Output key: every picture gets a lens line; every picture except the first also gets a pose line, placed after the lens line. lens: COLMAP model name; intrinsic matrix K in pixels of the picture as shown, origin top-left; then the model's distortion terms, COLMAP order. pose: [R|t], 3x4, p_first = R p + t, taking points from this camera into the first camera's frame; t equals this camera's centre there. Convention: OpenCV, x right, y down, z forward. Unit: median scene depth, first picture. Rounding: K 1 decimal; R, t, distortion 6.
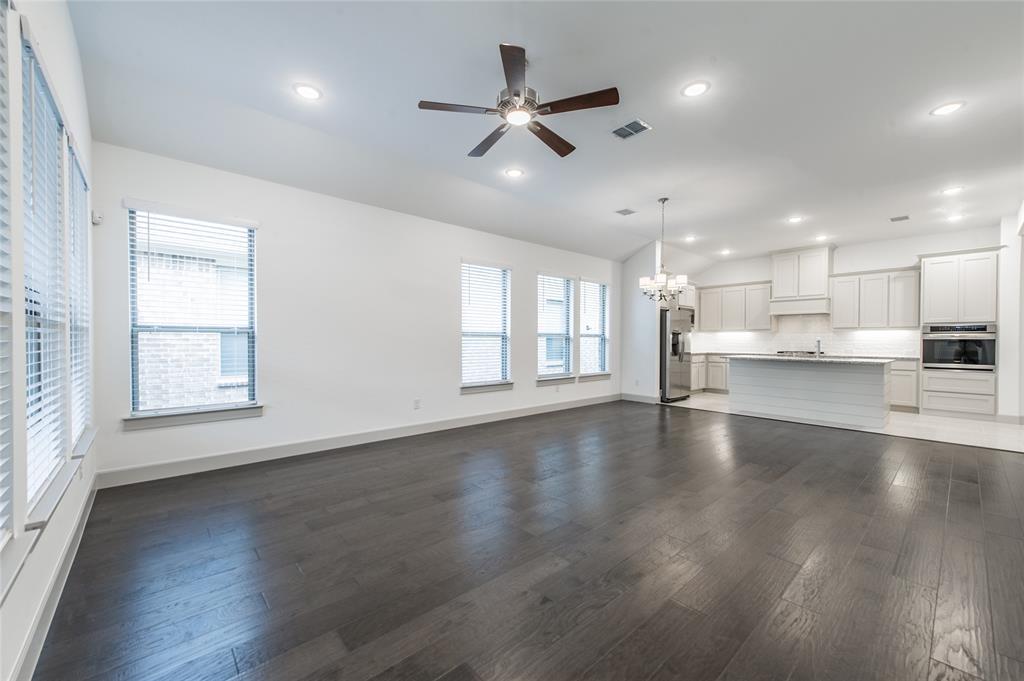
lens RADIAL K [[401.1, 0, 513.8], [0, 401.1, 345.2], [0, 0, 1]] dist [0.014262, -0.003641]
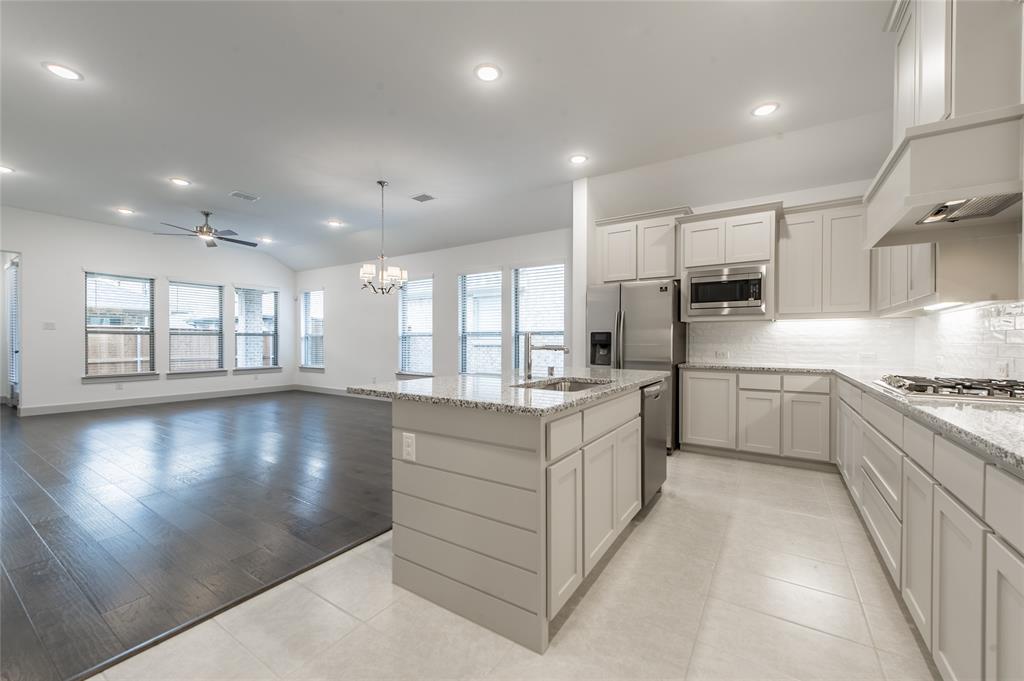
lens RADIAL K [[401.1, 0, 513.5], [0, 401.1, 343.1], [0, 0, 1]] dist [0.014262, -0.003641]
pose [[0.262352, 0.002334, -0.964970, 0.995525], [-0.013445, 0.999909, -0.001237, -0.001794], [0.964879, 0.013298, 0.262359, 0.787372]]
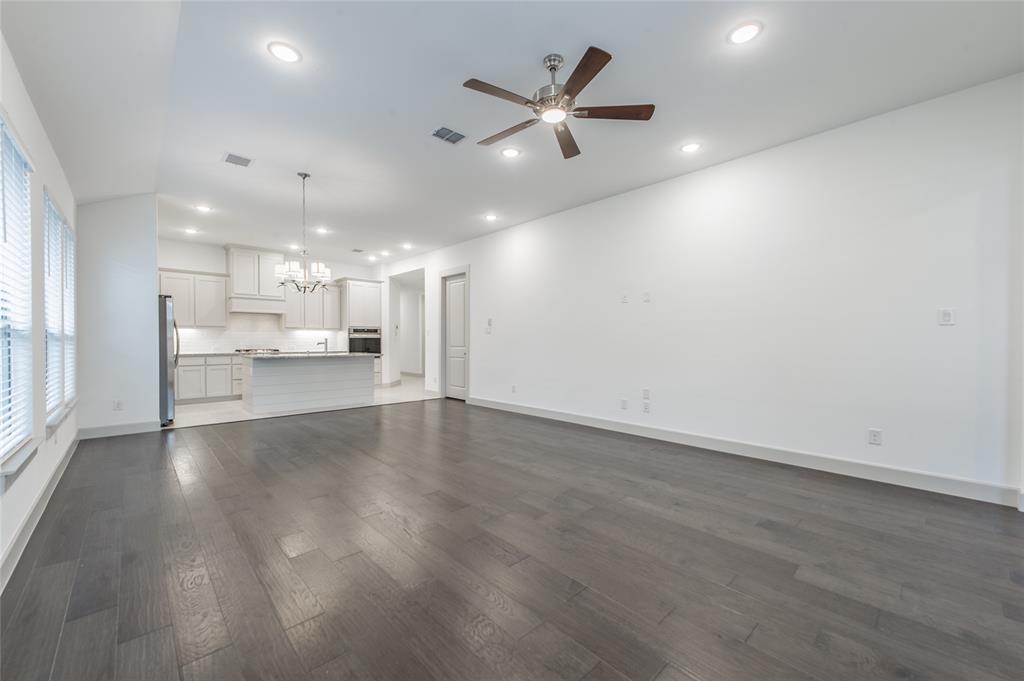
lens RADIAL K [[401.1, 0, 513.1], [0, 401.1, 345.0], [0, 0, 1]] dist [0.014262, -0.003641]
pose [[-0.024159, -0.013971, 0.999611, -0.377686], [0.008125, 0.999867, 0.014171, -0.004748], [-0.999675, 0.008464, -0.024042, 0.431167]]
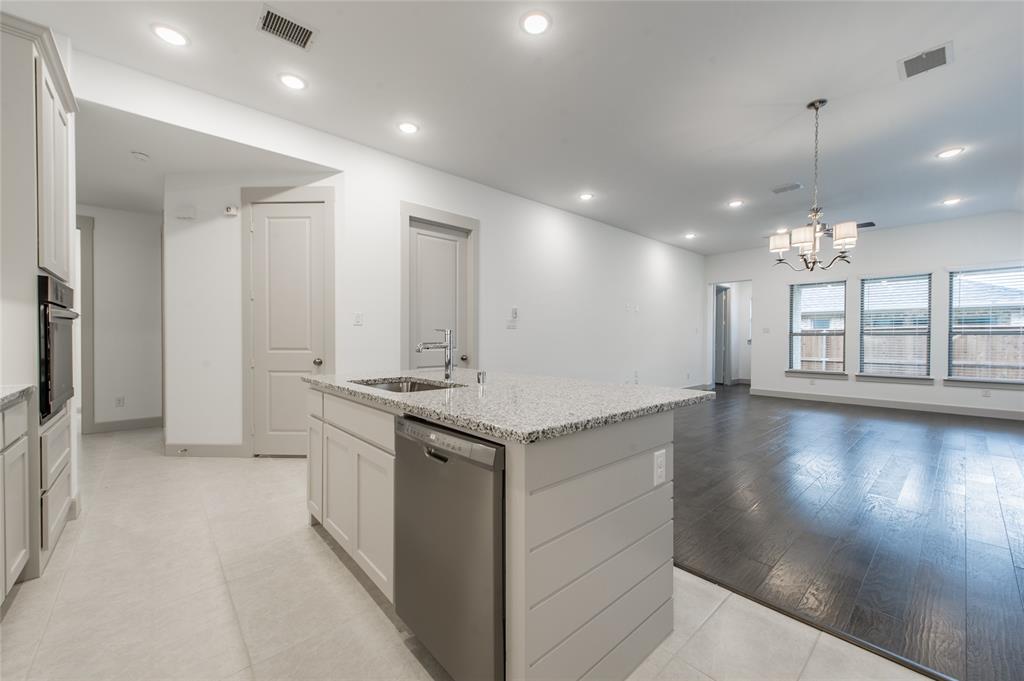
lens RADIAL K [[401.1, 0, 519.1], [0, 401.1, 348.0], [0, 0, 1]] dist [0.014262, -0.003641]
pose [[-0.999936, -0.007319, -0.008642, 0.614382], [-0.007600, 0.999427, 0.032998, -0.008163], [0.008395, 0.033061, -0.999418, 1.212891]]
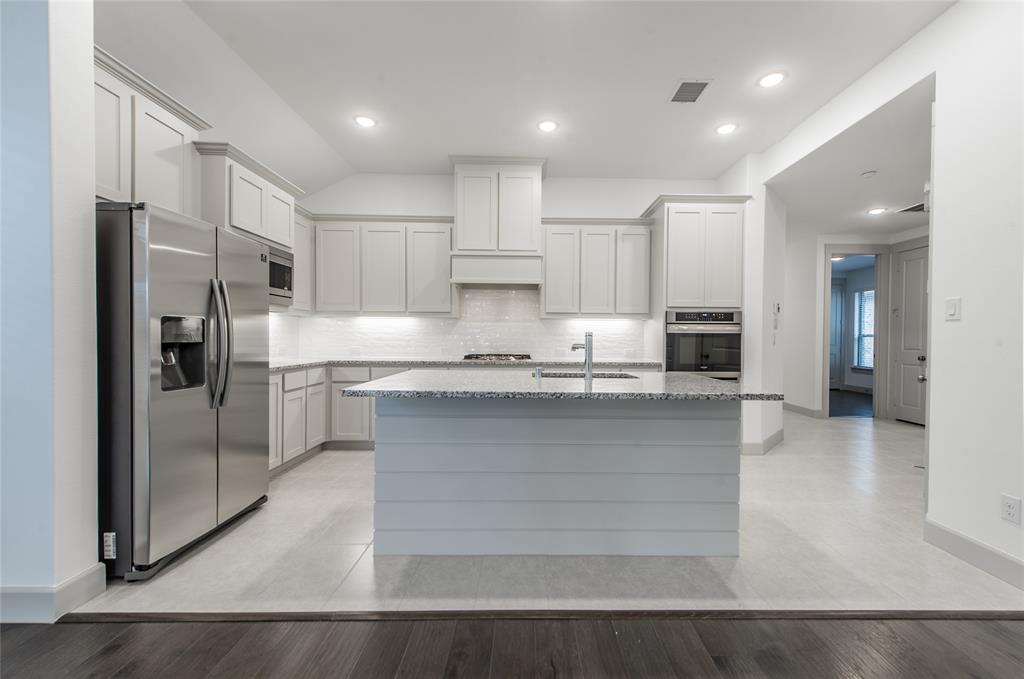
lens RADIAL K [[401.1, 0, 531.6], [0, 401.1, 343.2], [0, 0, 1]] dist [0.014262, -0.003641]
pose [[0.653630, -0.009458, 0.756755, 0.377015], [0.001880, 0.999939, 0.010873, -0.005696], [-0.756812, -0.005684, 0.653608, 0.701385]]
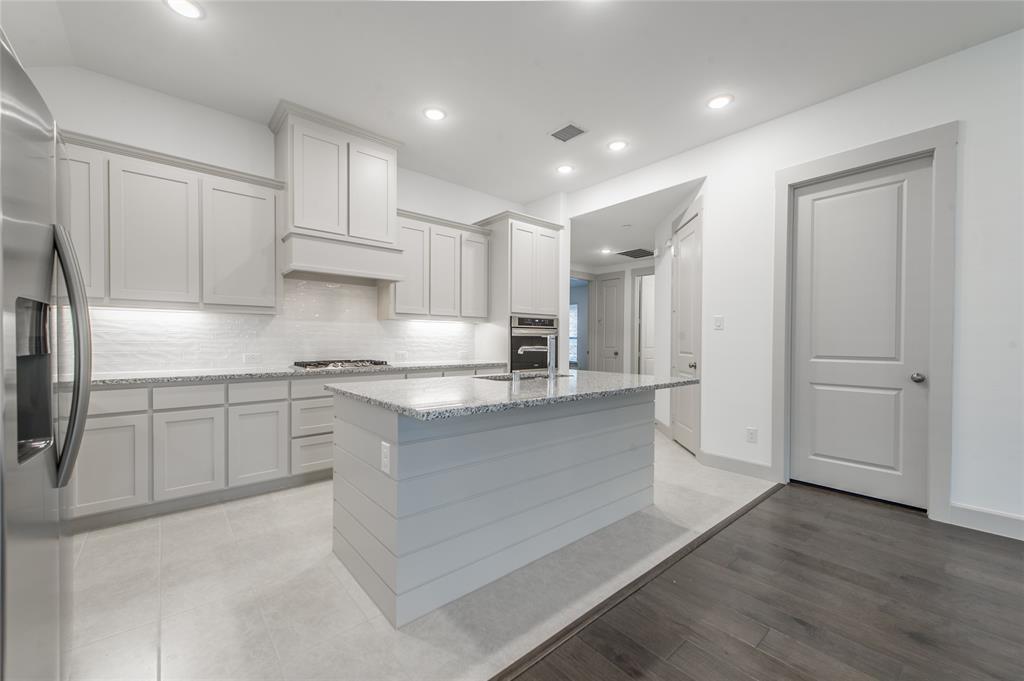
lens RADIAL K [[401.1, 0, 512.5], [0, 401.1, 344.9], [0, 0, 1]] dist [0.014262, -0.003641]
pose [[0.020996, -0.012843, 0.999697, 0.300926], [0.005486, 0.999904, 0.012730, -0.007406], [-0.999765, 0.005217, 0.021065, 0.916489]]
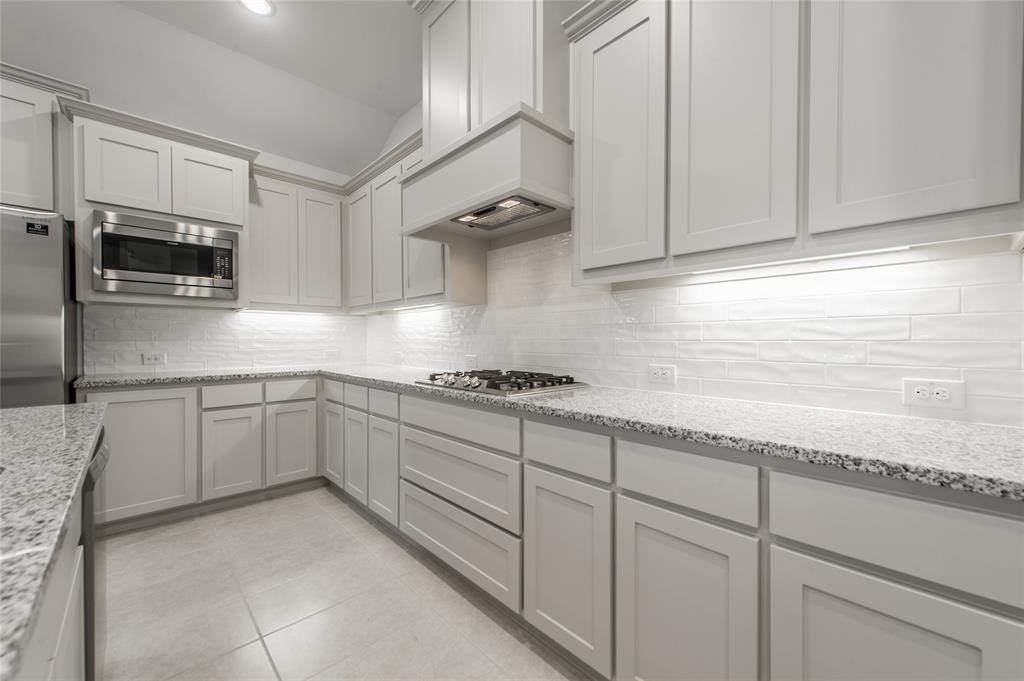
lens RADIAL K [[401.1, 0, 512.0], [0, 401.1, 345.1], [0, 0, 1]] dist [0.014262, -0.003641]
pose [[0.999680, -0.002798, 0.025148, 0.817256], [0.002748, 0.999994, 0.002019, -0.002707], [-0.025154, -0.001949, 0.999682, 0.856440]]
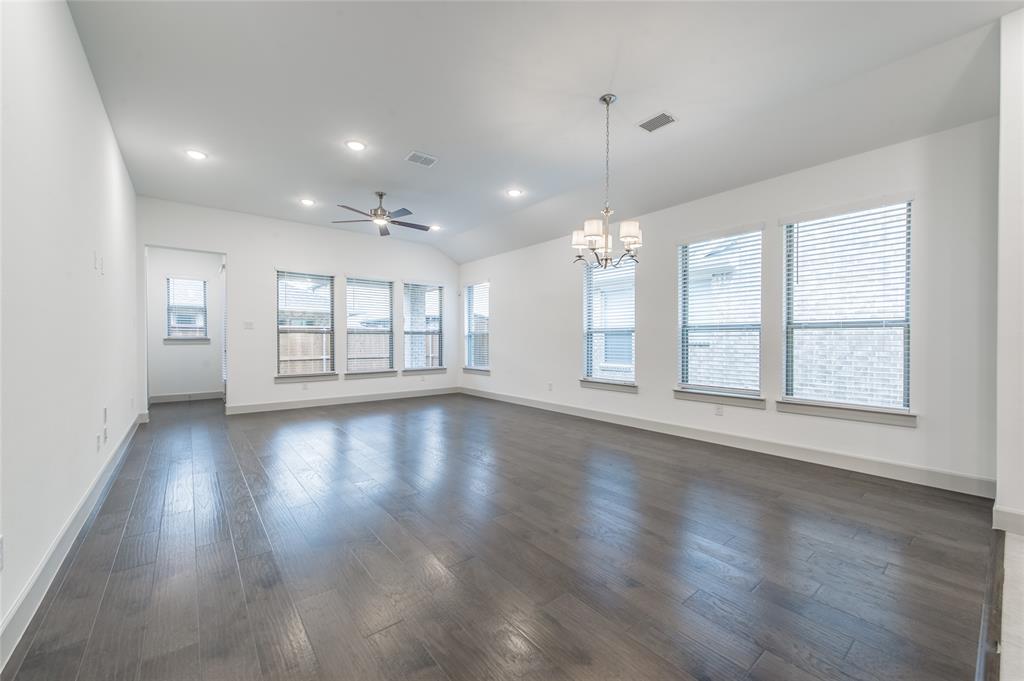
lens RADIAL K [[401.1, 0, 514.1], [0, 401.1, 341.6], [0, 0, 1]] dist [0.014262, -0.003641]
pose [[-0.047785, 0.004299, -0.998848, 0.735065], [-0.008857, 0.999950, 0.004727, -0.001730], [0.998818, 0.009072, -0.047744, 0.668030]]
